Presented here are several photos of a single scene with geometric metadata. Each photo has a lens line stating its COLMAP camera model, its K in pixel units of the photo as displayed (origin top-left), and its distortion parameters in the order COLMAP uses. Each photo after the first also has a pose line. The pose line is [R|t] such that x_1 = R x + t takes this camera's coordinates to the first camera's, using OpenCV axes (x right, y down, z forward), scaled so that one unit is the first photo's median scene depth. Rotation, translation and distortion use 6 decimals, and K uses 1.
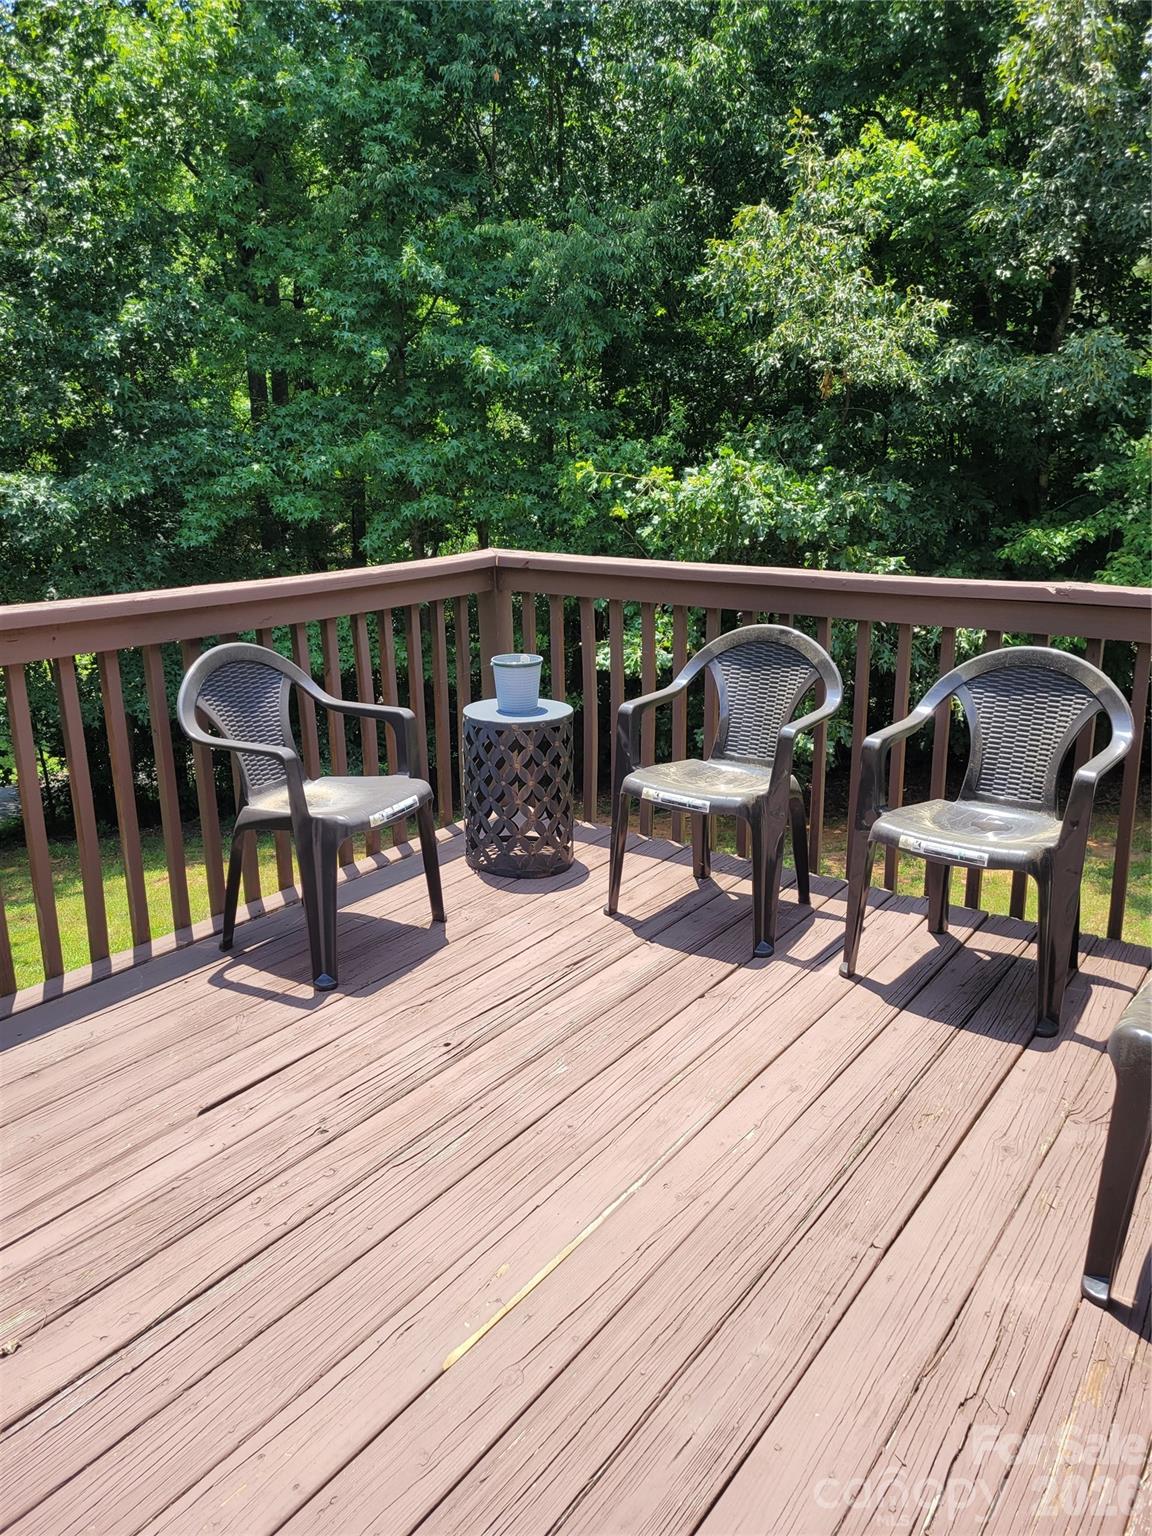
lens RADIAL K [[1162.3, 0, 575.6], [0, 1162.3, 776.8], [0, 0, 1]] dist [0.052721, 0.003080]
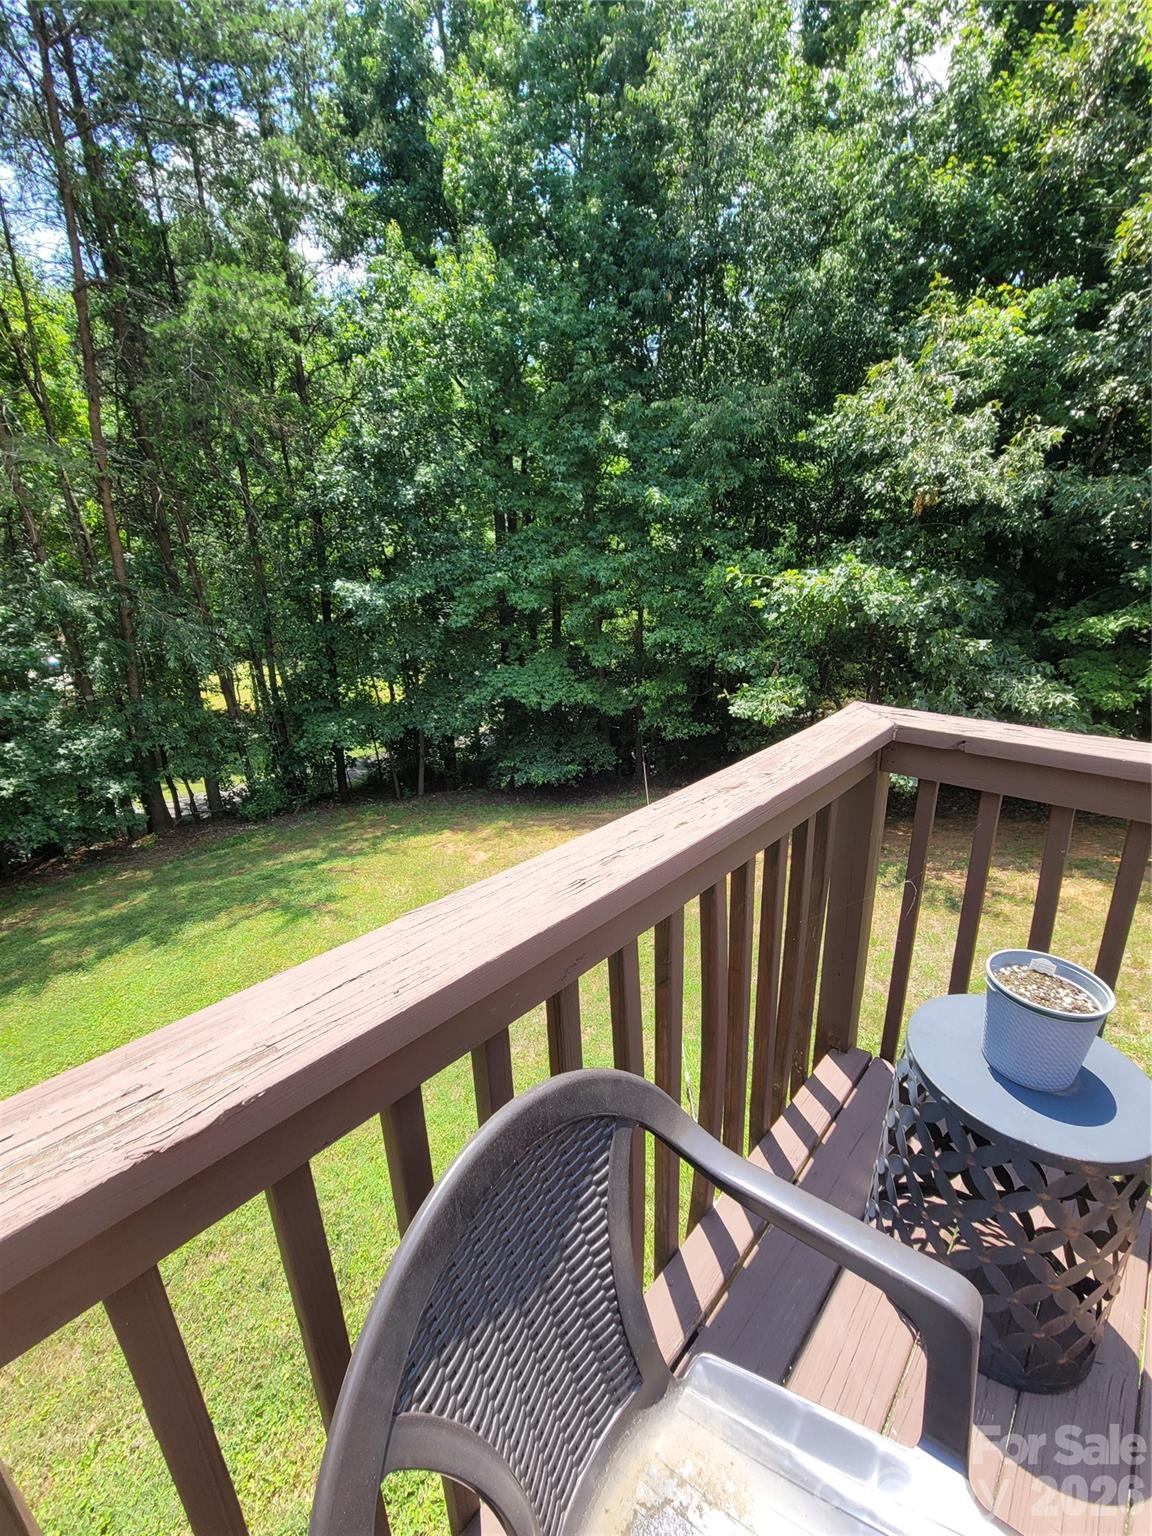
lens RADIAL K [[630.8, 0, 572.1], [0, 630.8, 762.2], [0, 0, 1]] dist [0.003130, 0.000166]
pose [[0.988457, 0.029382, -0.148626, -0.052681], [-0.023772, 0.998941, 0.039383, -0.059079], [0.149626, -0.035395, 0.988109, 0.209787]]
